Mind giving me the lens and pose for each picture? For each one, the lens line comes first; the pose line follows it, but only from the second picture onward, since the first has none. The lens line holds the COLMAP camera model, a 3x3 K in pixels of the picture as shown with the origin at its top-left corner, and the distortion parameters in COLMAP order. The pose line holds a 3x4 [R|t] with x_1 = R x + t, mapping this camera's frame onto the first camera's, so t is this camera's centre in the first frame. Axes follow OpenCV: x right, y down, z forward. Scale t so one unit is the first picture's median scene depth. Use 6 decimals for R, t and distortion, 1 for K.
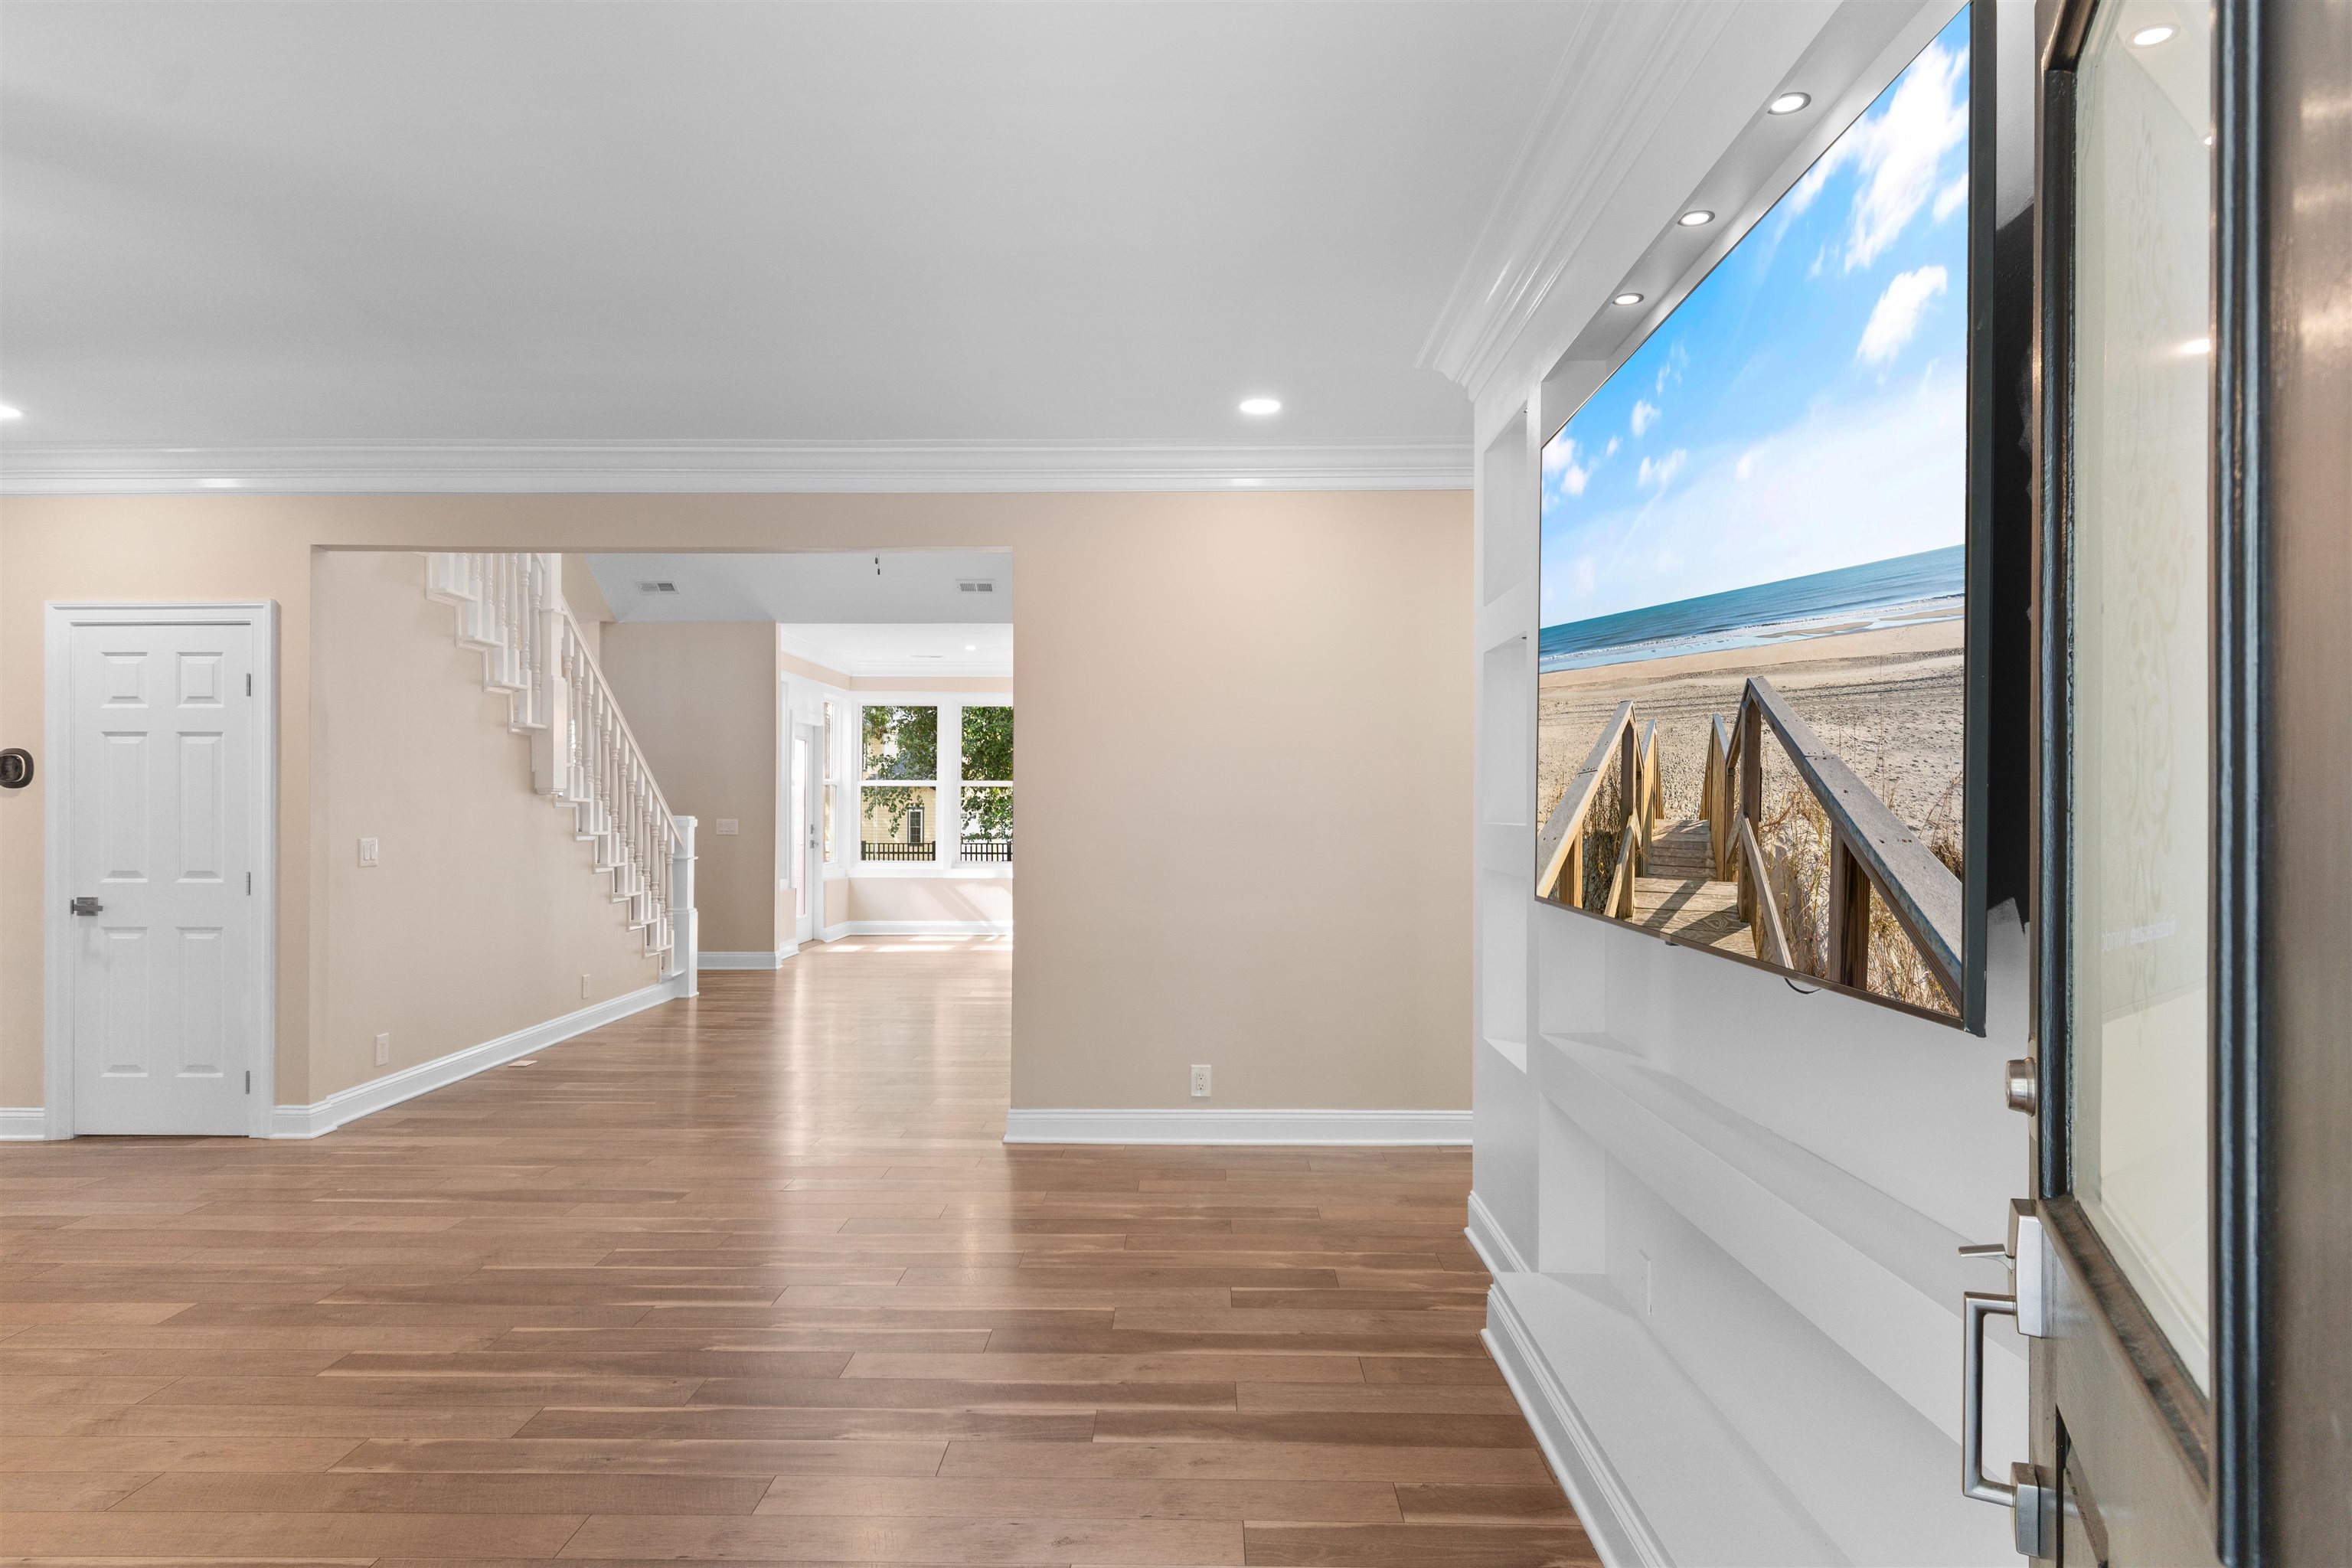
lens RADIAL K [[1411.7, 0, 1176.0], [0, 1411.7, 784.0], [0, 0, 1]] dist [0.002288, -0.001046]
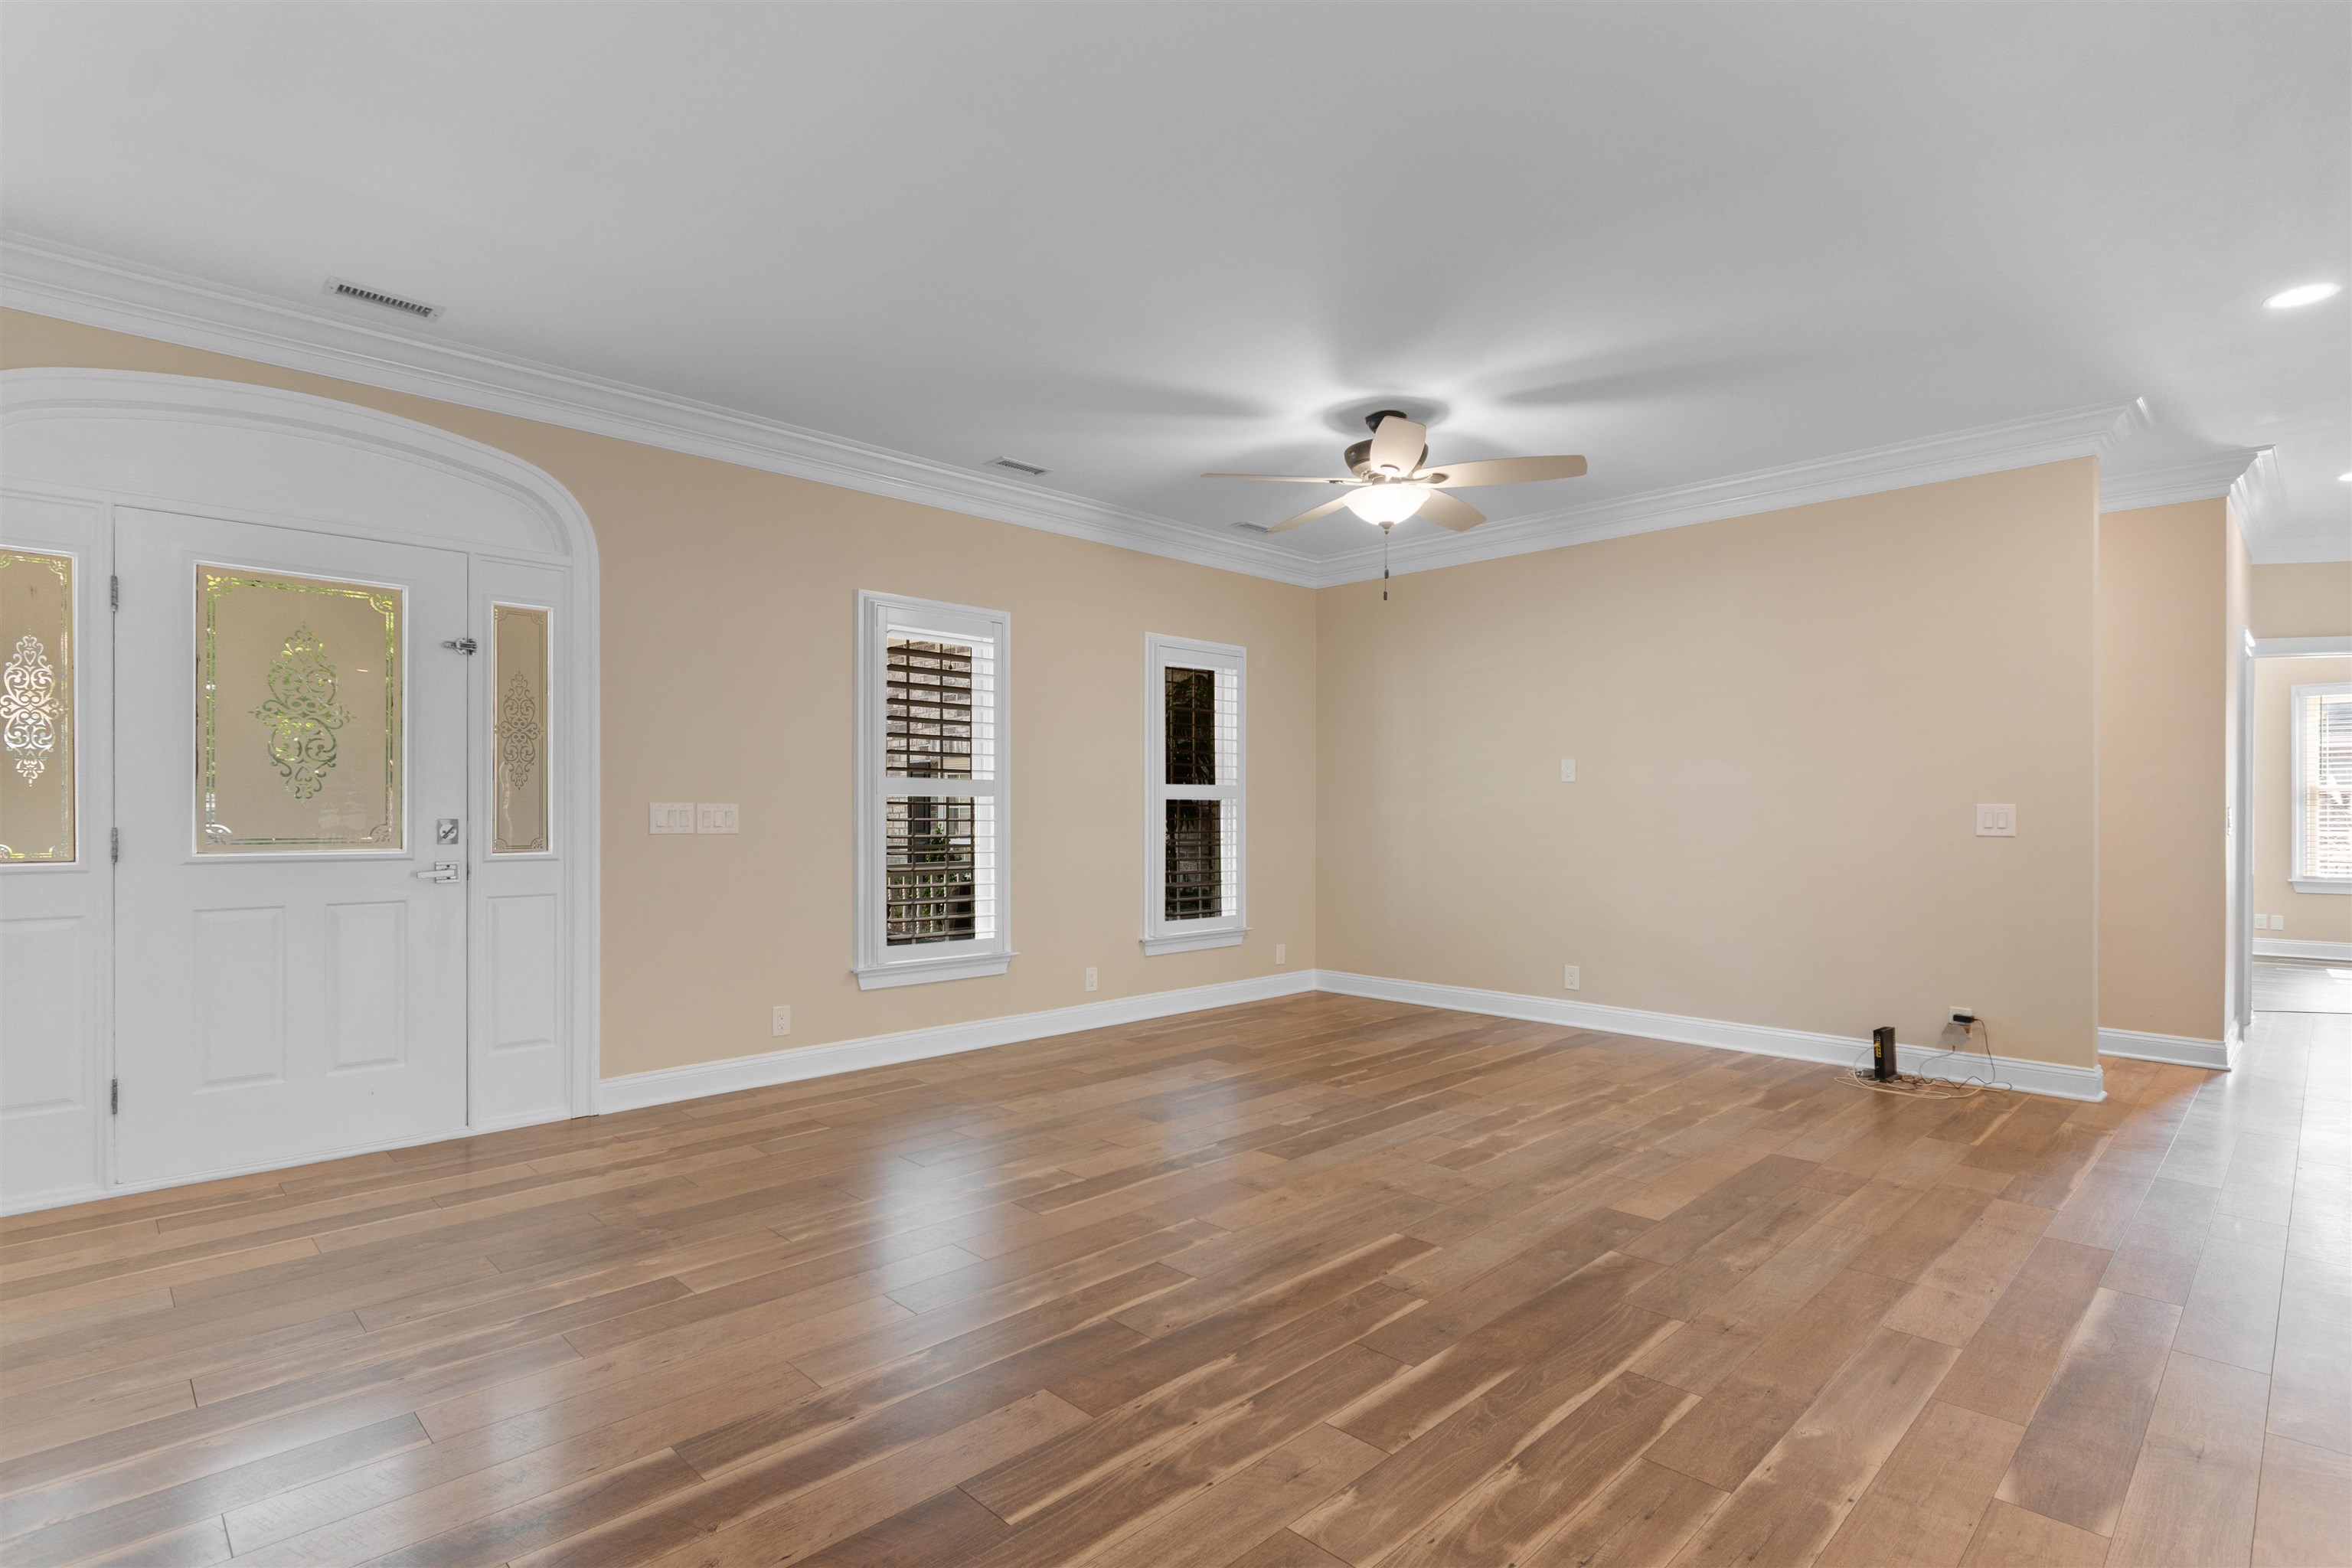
lens RADIAL K [[1141.6, 0, 1180.8], [0, 1141.6, 811.1], [0, 0, 1]] dist [-0.000695, -0.000248]
pose [[-0.695638, -0.001640, -0.718390, 0.160356], [0.008946, 0.999900, -0.010945, 0.057693], [0.718336, -0.014040, -0.695554, 1.205335]]
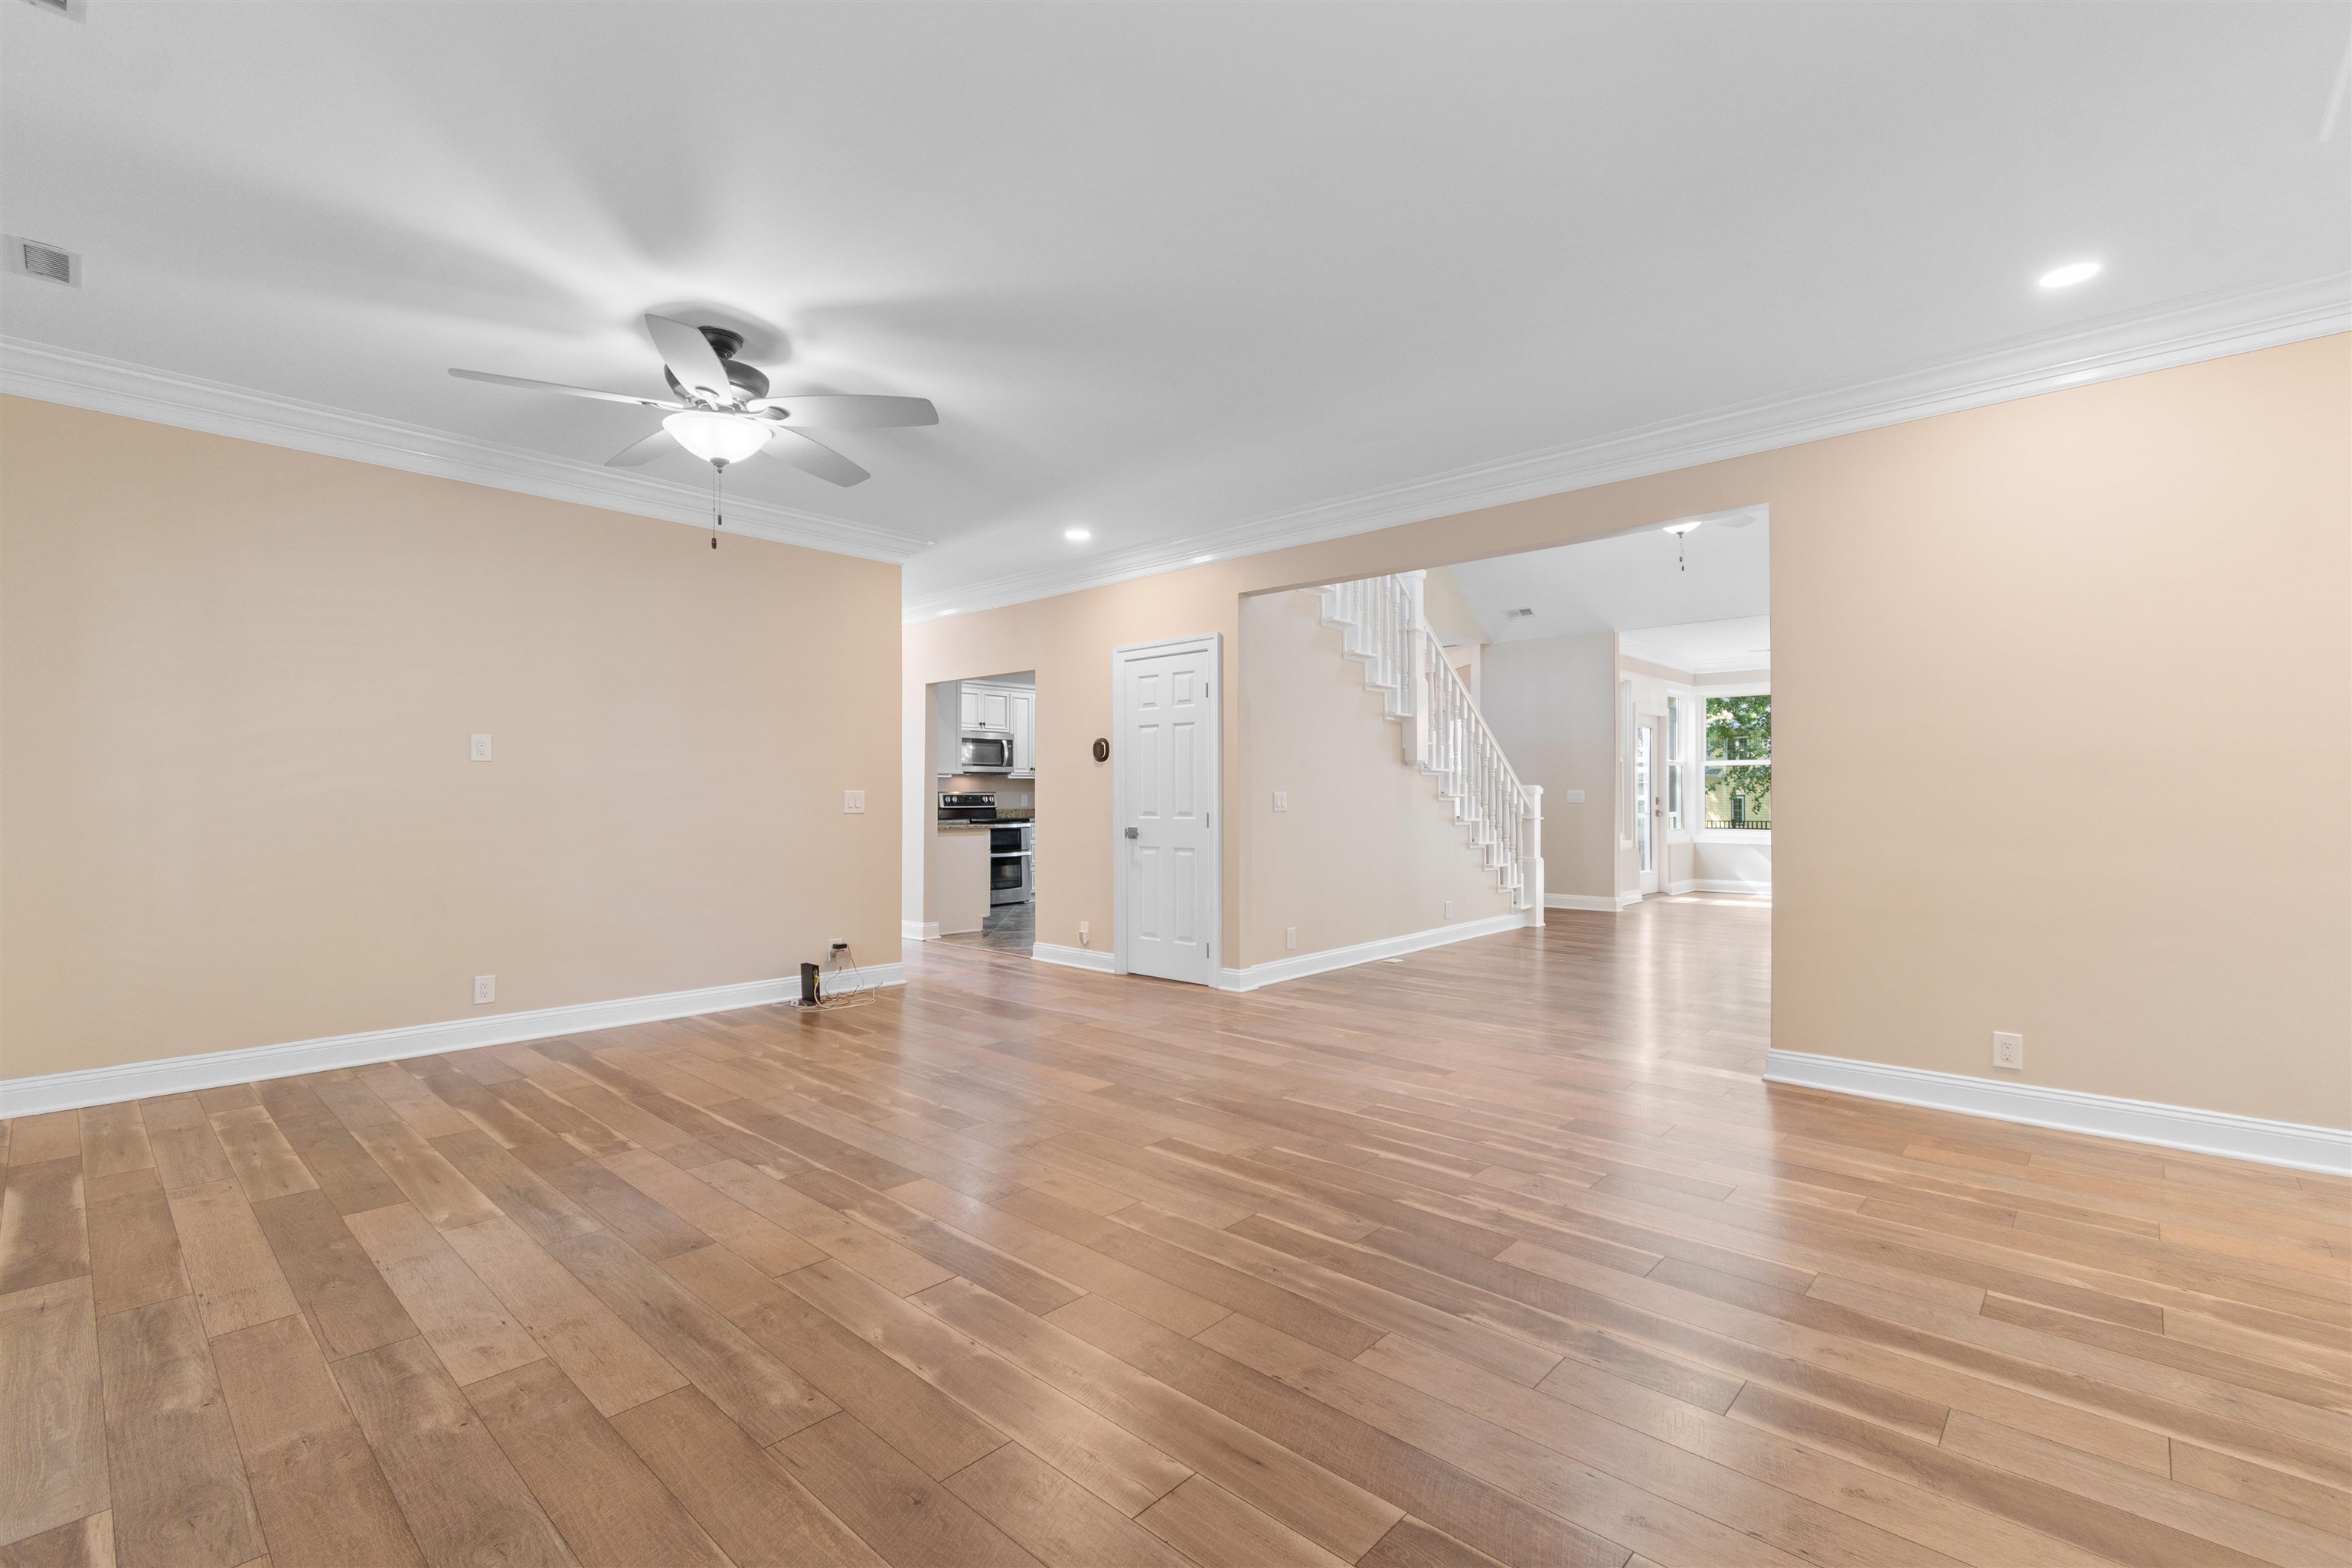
lens RADIAL K [[1033.8, 0, 1176.0], [0, 1033.8, 784.0], [0, 0, 1]] dist [0.003298, -0.000990]
pose [[0.746056, -0.009814, -0.665811, 0.084972], [0.012022, 0.999927, -0.001269, 0.044262], [0.665775, -0.007058, 0.746119, 0.197755]]
